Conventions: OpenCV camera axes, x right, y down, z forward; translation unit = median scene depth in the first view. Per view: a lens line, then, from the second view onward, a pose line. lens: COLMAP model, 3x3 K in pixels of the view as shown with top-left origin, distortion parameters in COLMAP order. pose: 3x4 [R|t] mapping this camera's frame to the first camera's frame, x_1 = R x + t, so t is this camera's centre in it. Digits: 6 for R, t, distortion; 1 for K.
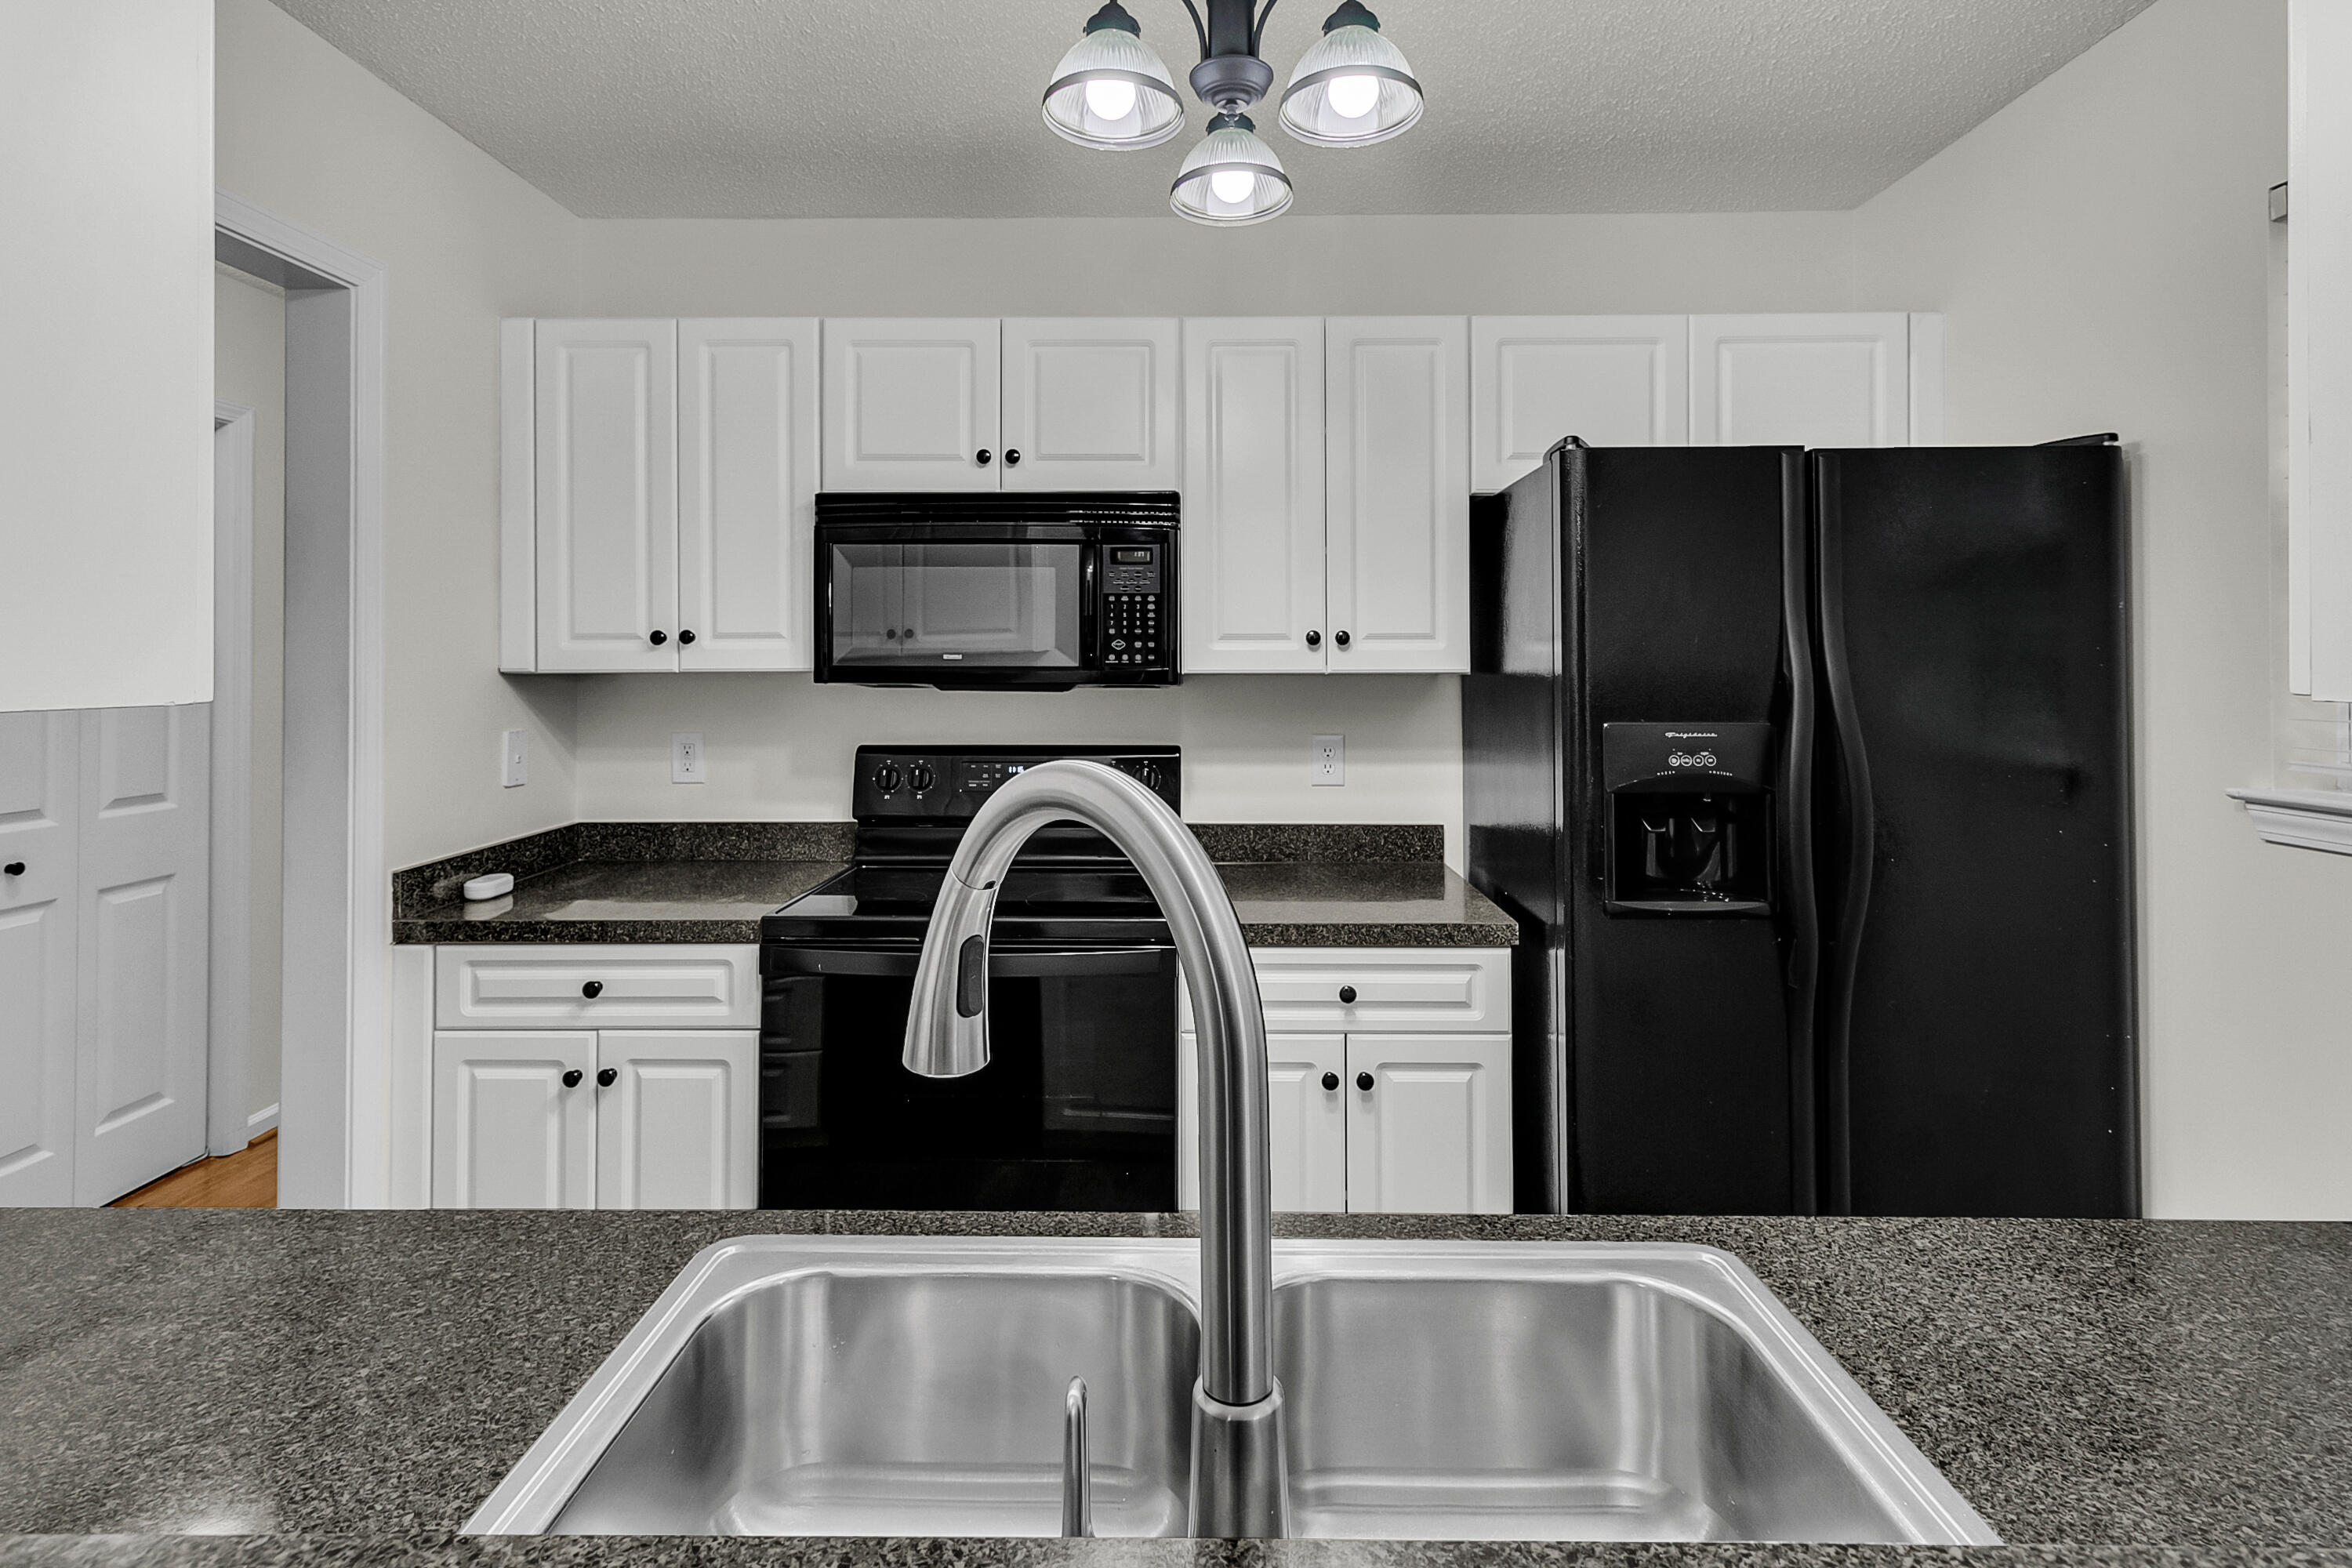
lens RADIAL K [[1131.9, 0, 1188.5], [0, 1131.9, 659.6], [0, 0, 1]] dist [0.011793, 0.000059]
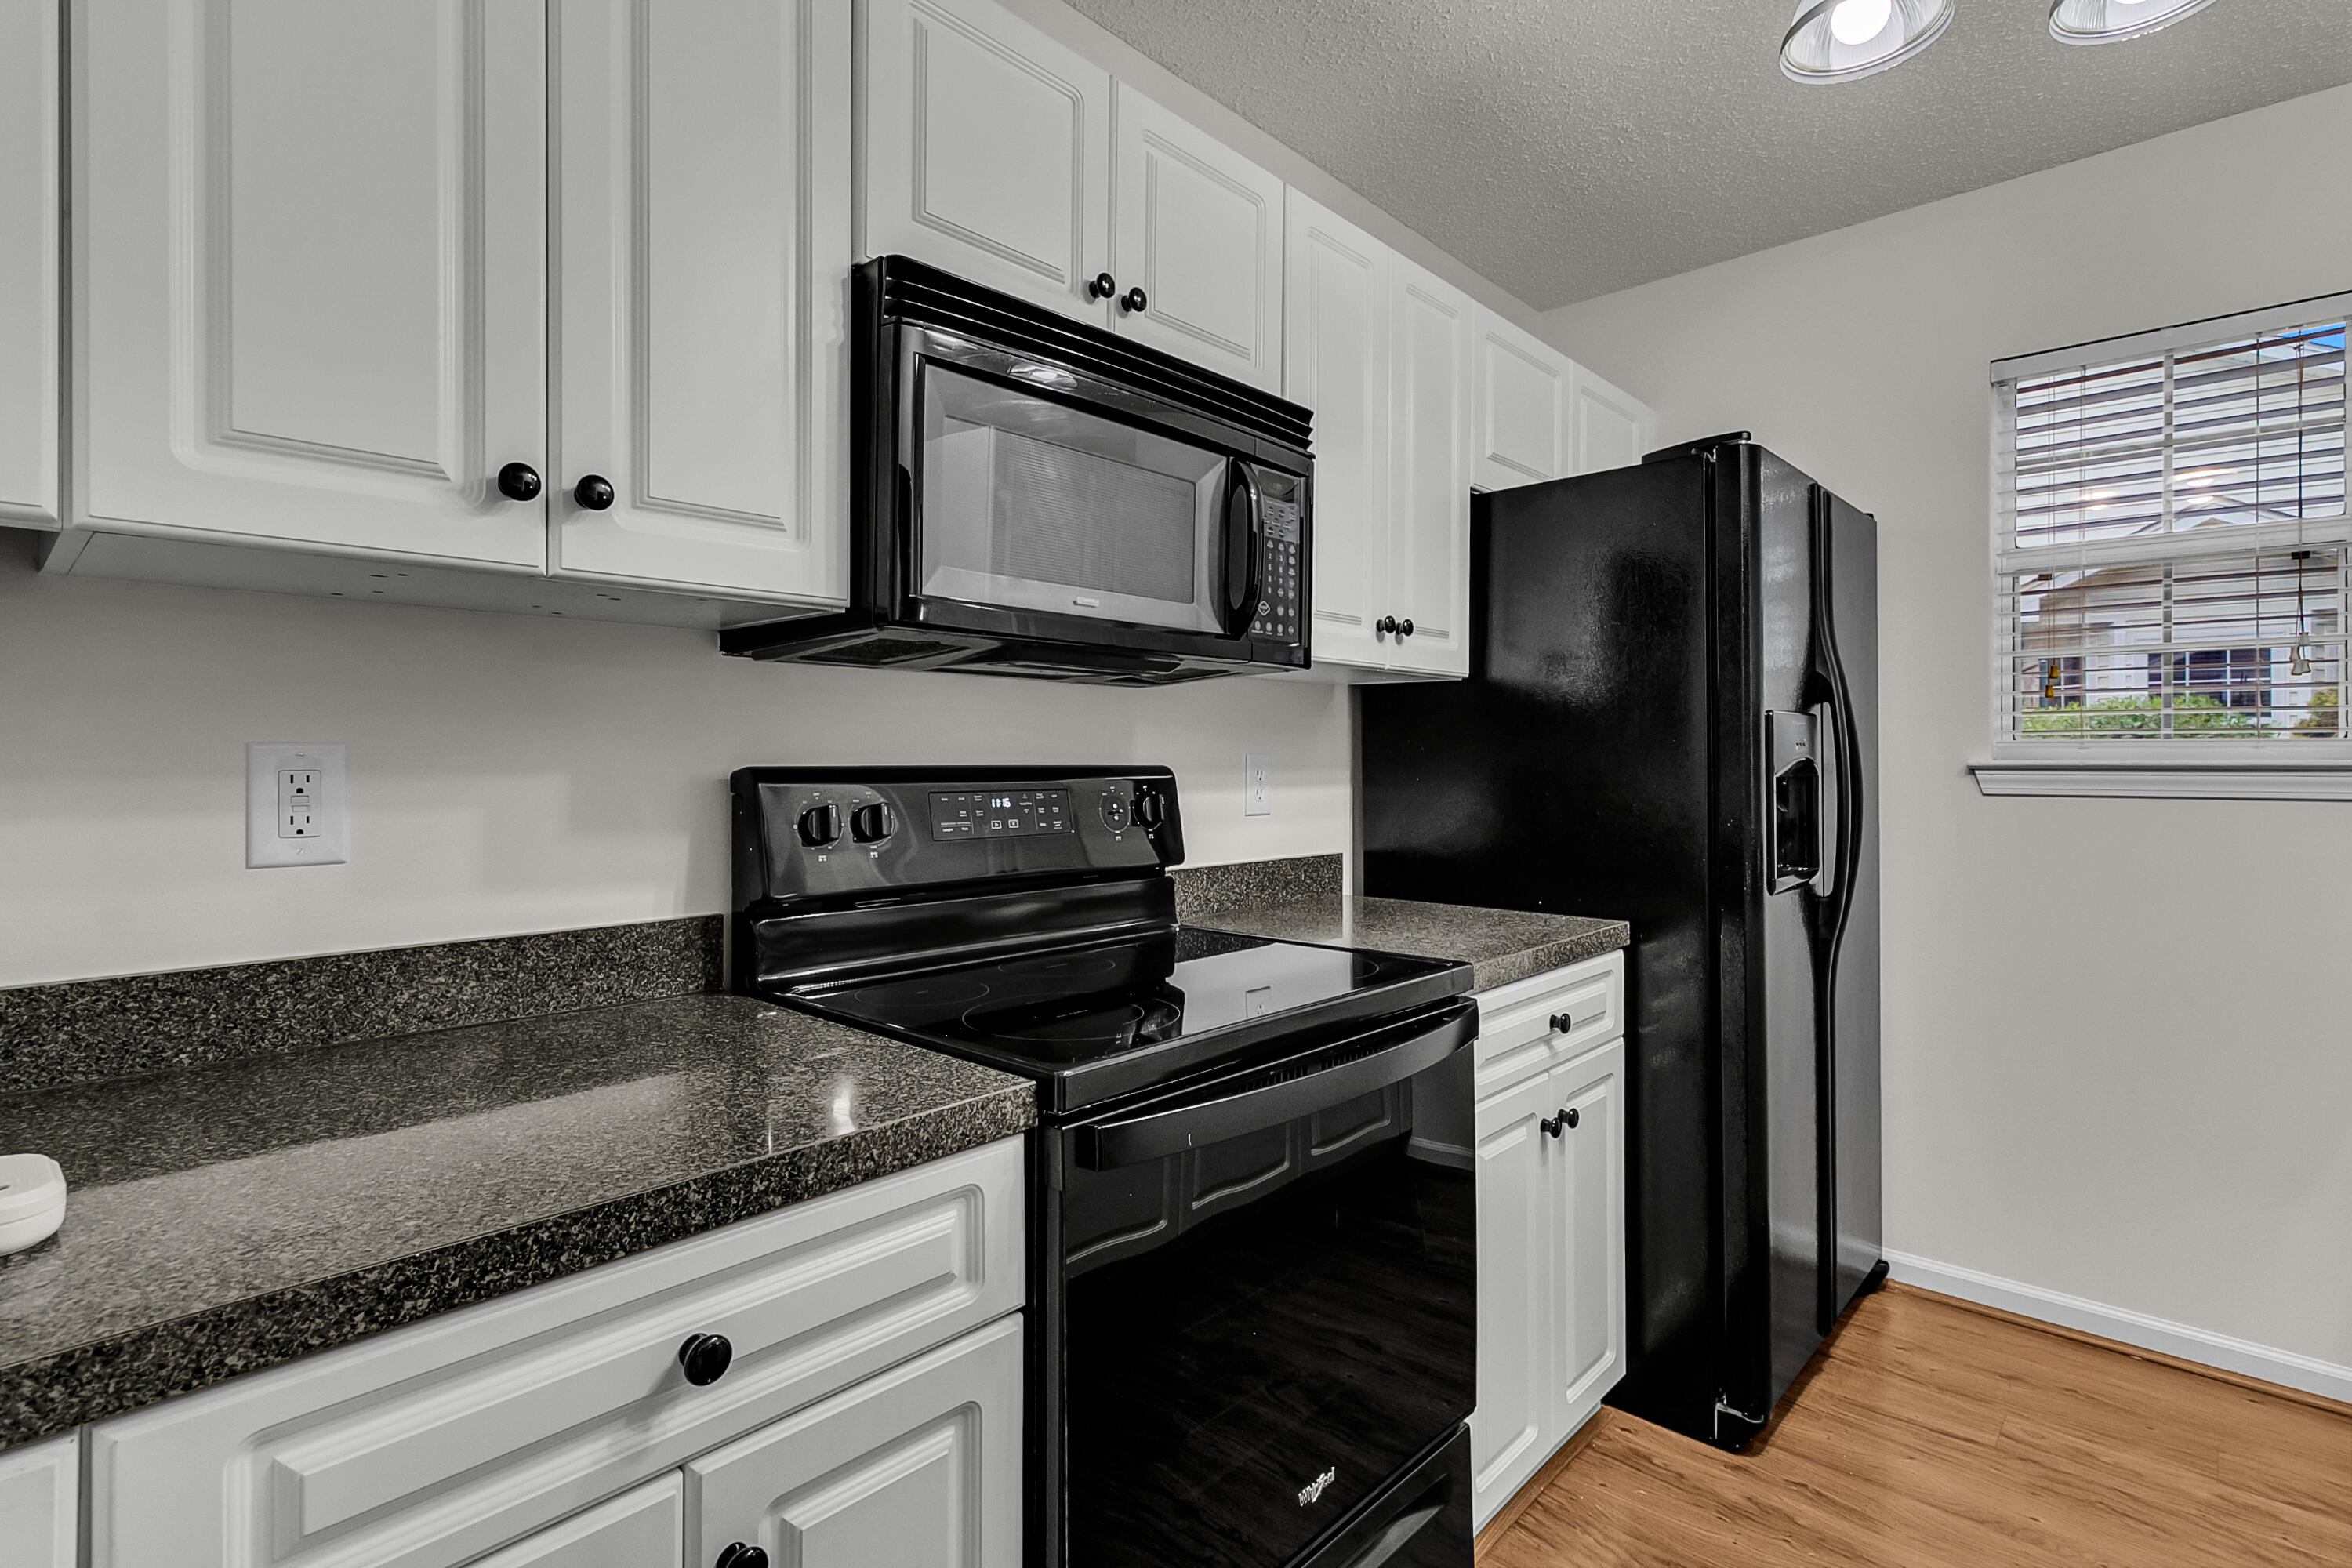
lens RADIAL K [[1131.9, 0, 1164.5], [0, 1131.9, 765.7], [0, 0, 1]] dist [0.011793, 0.000059]
pose [[0.671760, -0.002943, 0.740763, -0.619582], [-0.002115, 0.999980, 0.005891, 0.080168], [-0.740766, -0.005524, 0.671740, 0.559672]]
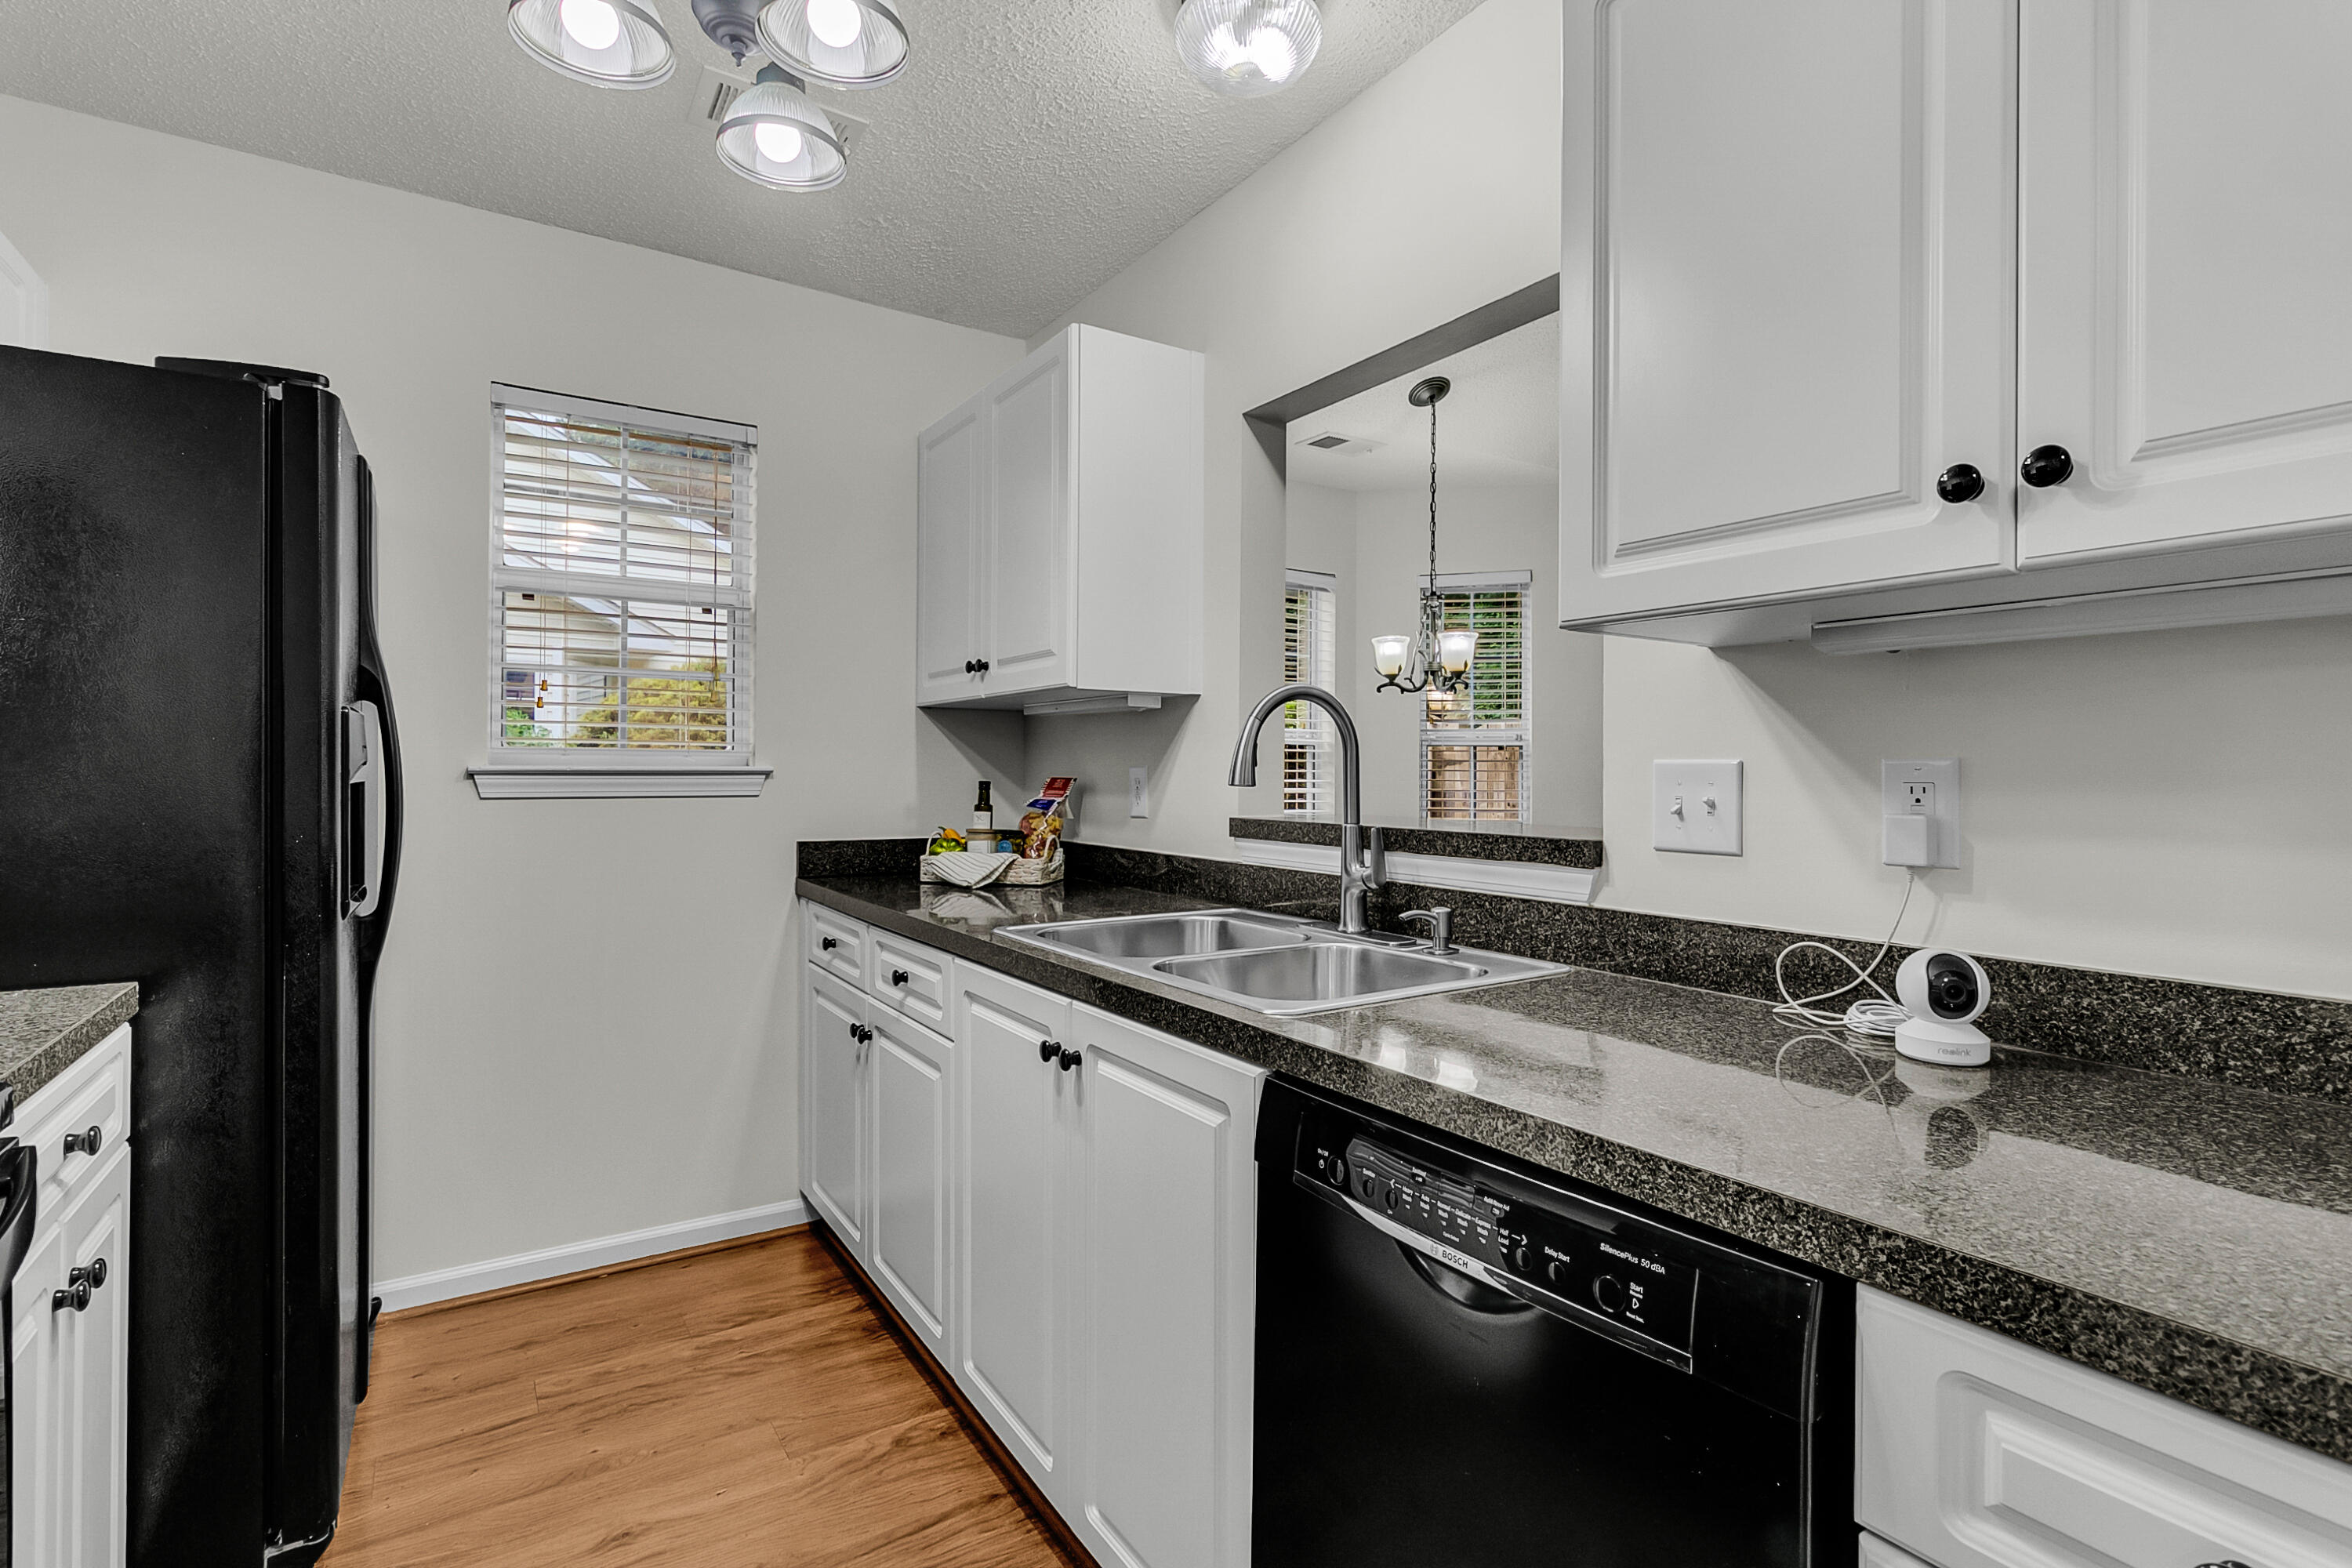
lens RADIAL K [[1131.9, 0, 1169.3], [0, 1131.9, 774.7], [0, 0, 1]] dist [0.011793, 0.000059]
pose [[-0.554051, -0.006180, 0.832460, -0.598024], [-0.007506, 0.999969, 0.002428, 0.081106], [-0.832449, -0.004903, -0.554080, 0.753717]]
